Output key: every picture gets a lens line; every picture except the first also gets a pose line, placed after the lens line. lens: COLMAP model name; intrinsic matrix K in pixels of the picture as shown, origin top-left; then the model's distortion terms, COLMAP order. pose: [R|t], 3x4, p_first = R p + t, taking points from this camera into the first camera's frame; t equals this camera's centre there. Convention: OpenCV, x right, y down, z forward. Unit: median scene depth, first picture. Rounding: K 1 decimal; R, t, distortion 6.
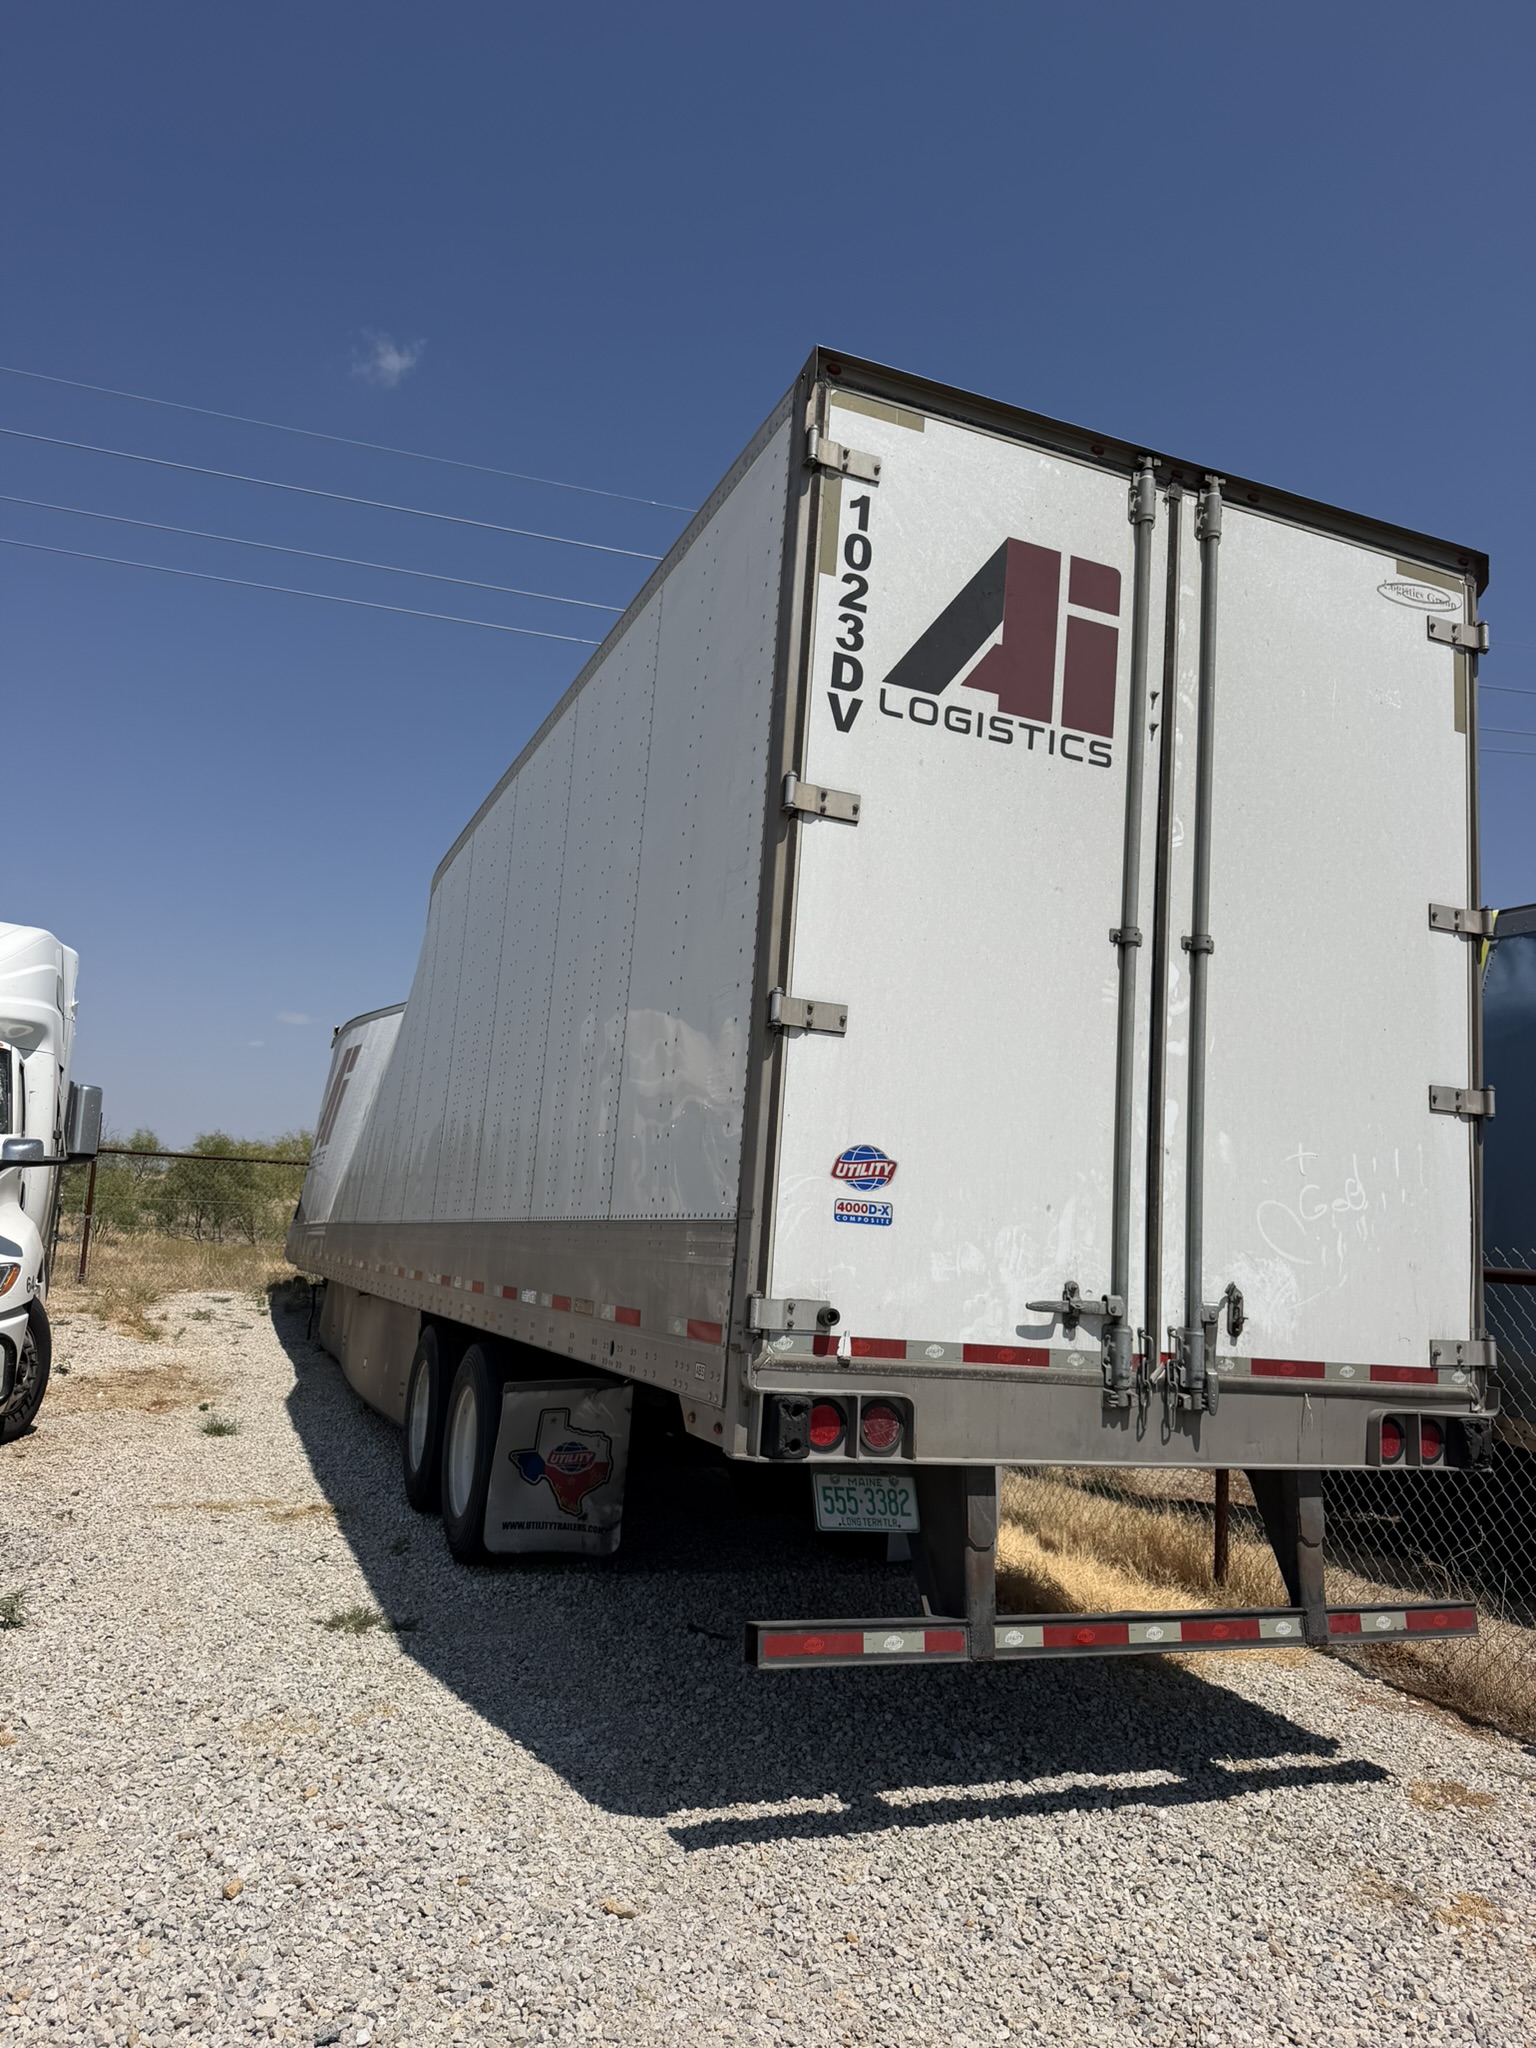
lens RADIAL K [[1400.5, 0, 760.5], [0, 1400.5, 1034.7], [0, 0, 1]] dist [0.102604, -0.073560]
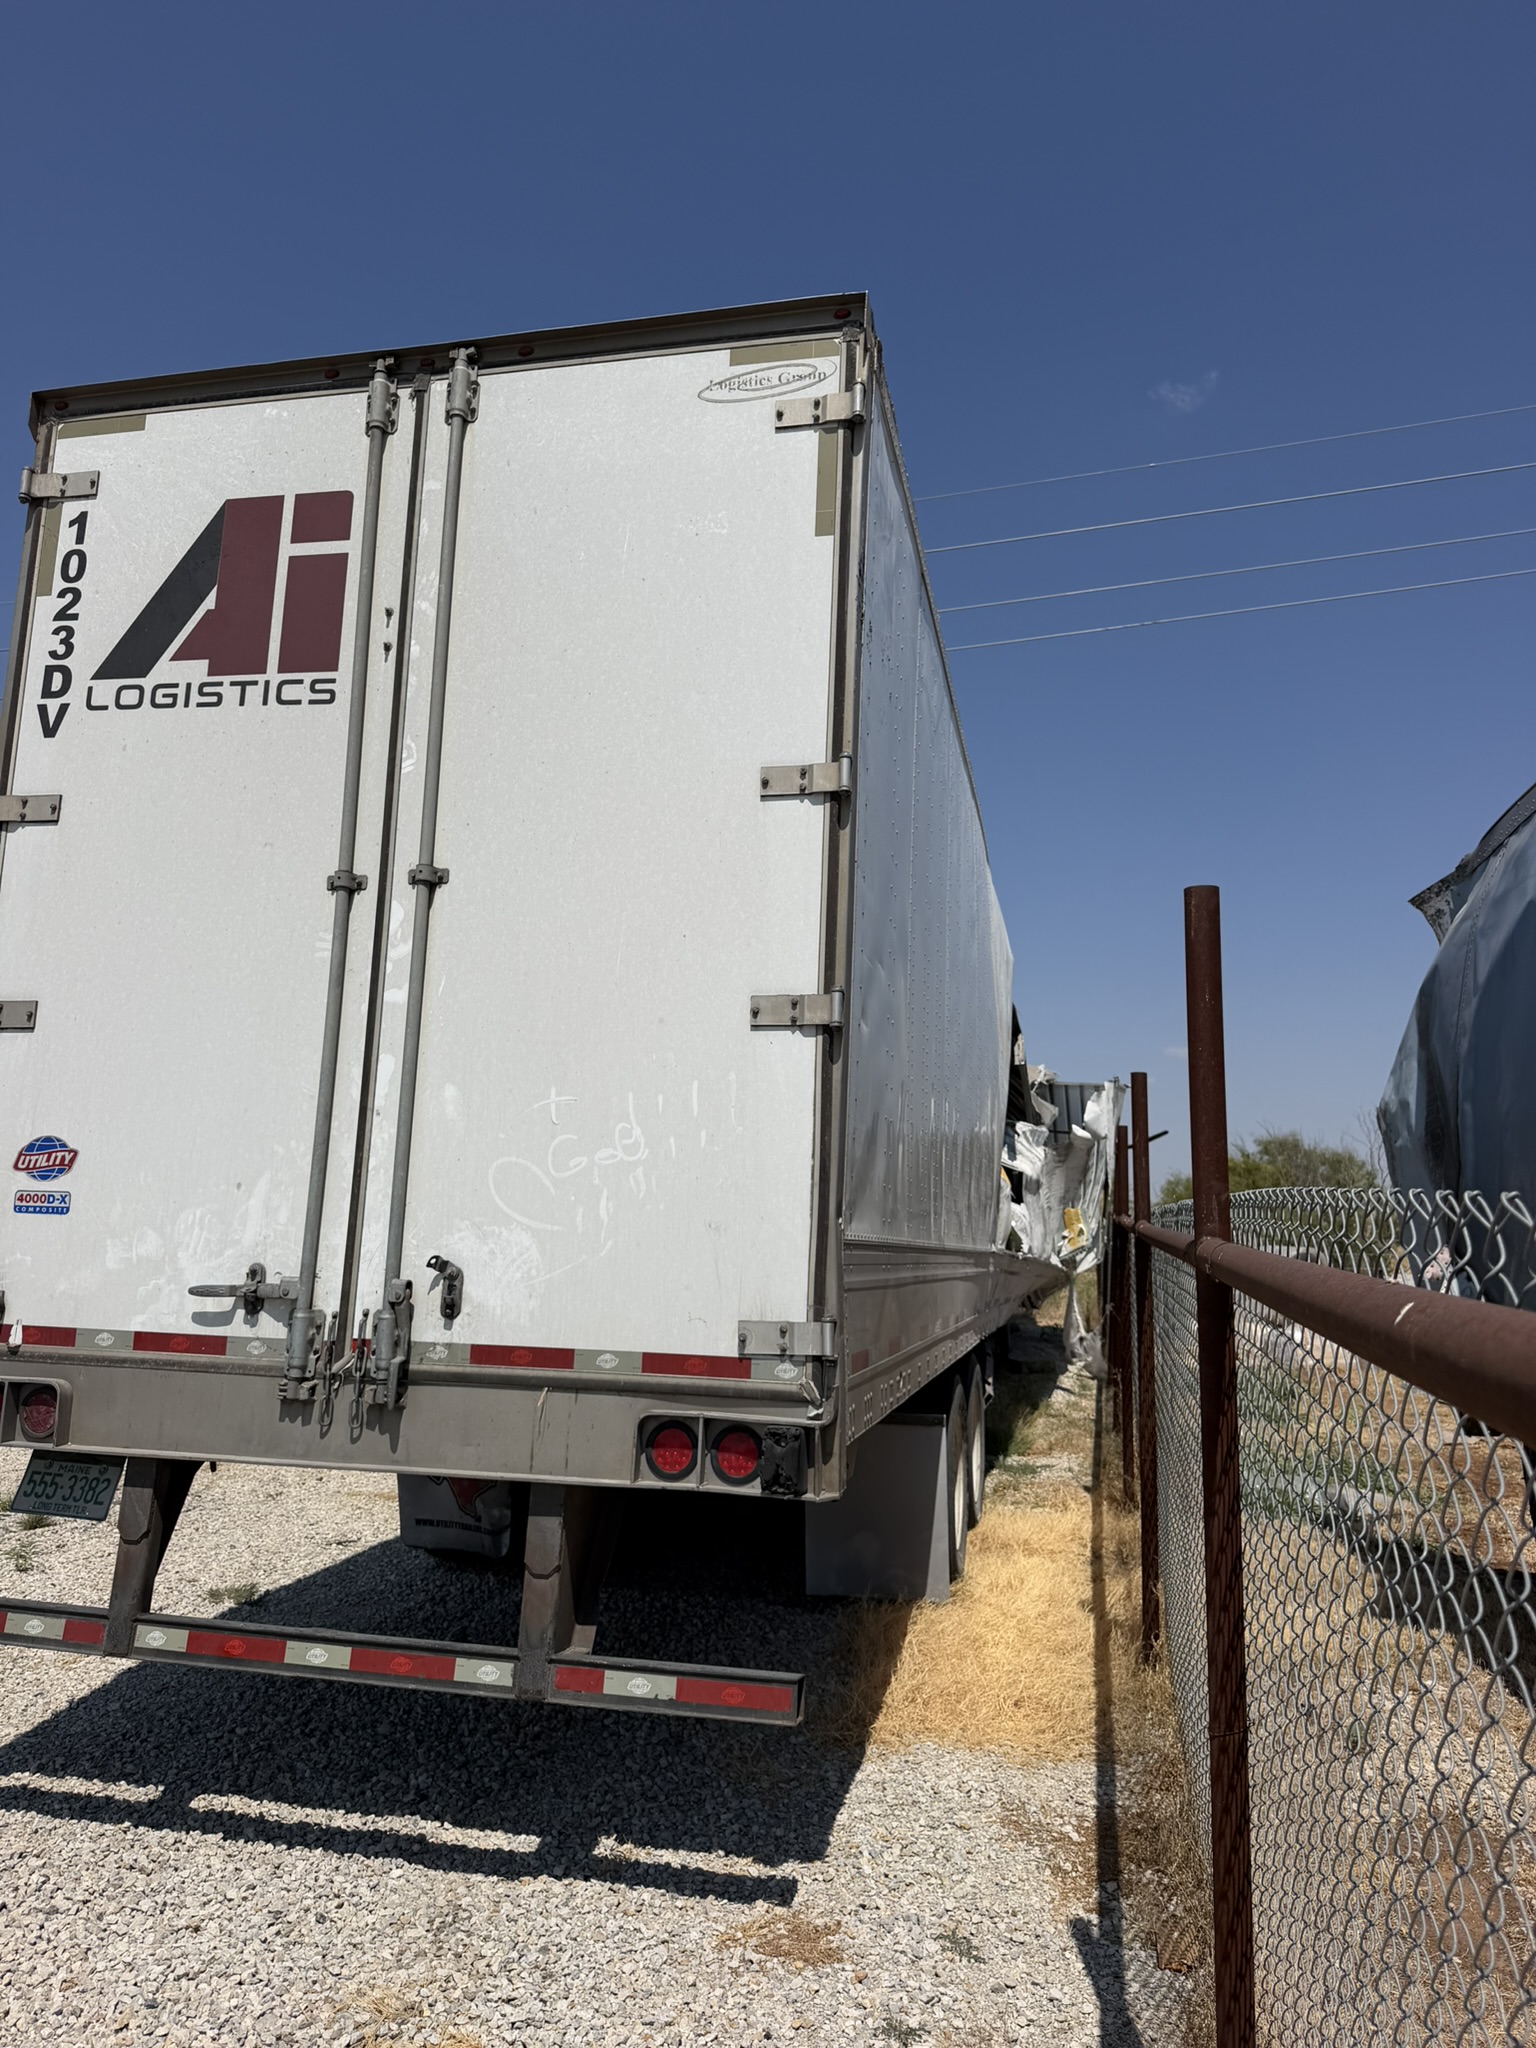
lens RADIAL K [[1400.5, 0, 940.5], [0, 1400.5, 1058.0], [0, 0, 1]] dist [0.102604, -0.073560]
pose [[0.814046, -0.123176, -0.567589, 1.072159], [0.103481, 0.992376, -0.066947, 0.143192], [0.571508, -0.004236, 0.820586, 0.465995]]
